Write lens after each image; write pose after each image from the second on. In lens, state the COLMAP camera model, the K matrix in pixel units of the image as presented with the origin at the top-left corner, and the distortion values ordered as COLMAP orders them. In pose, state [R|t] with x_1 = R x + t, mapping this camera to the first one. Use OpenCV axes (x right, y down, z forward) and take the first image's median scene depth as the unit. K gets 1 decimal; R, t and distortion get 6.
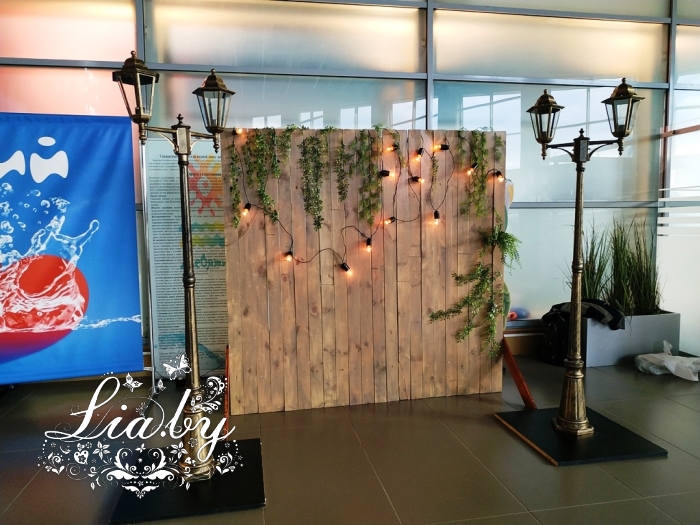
lens RADIAL K [[514.1, 0, 346.6], [0, 514.1, 265.1], [0, 0, 1]] dist [0.022790, -0.052071]
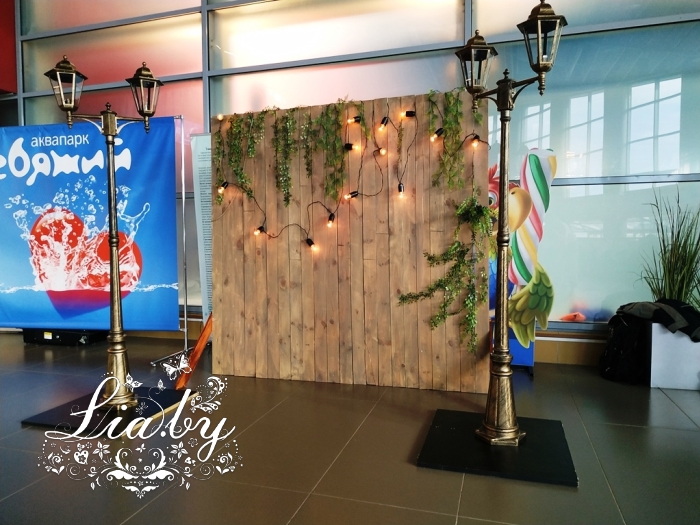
lens RADIAL K [[514.1, 0, 346.5], [0, 514.1, 265.6], [0, 0, 1]] dist [0.022790, -0.052071]
pose [[0.885686, 0.032294, -0.463161, 0.515485], [-0.040124, 0.999170, -0.007060, 0.051986], [0.462548, 0.024837, 0.886246, 0.137304]]
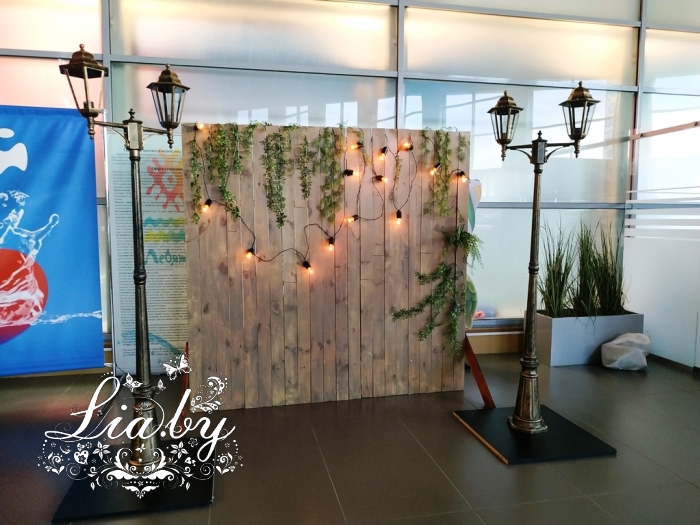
lens RADIAL K [[514.1, 0, 348.2], [0, 514.1, 265.3], [0, 0, 1]] dist [0.022790, -0.052071]
pose [[0.999550, 0.012179, 0.027399, 0.047470], [-0.012421, 0.999885, 0.008660, -0.004832], [-0.027291, -0.008996, 0.999587, 0.000145]]
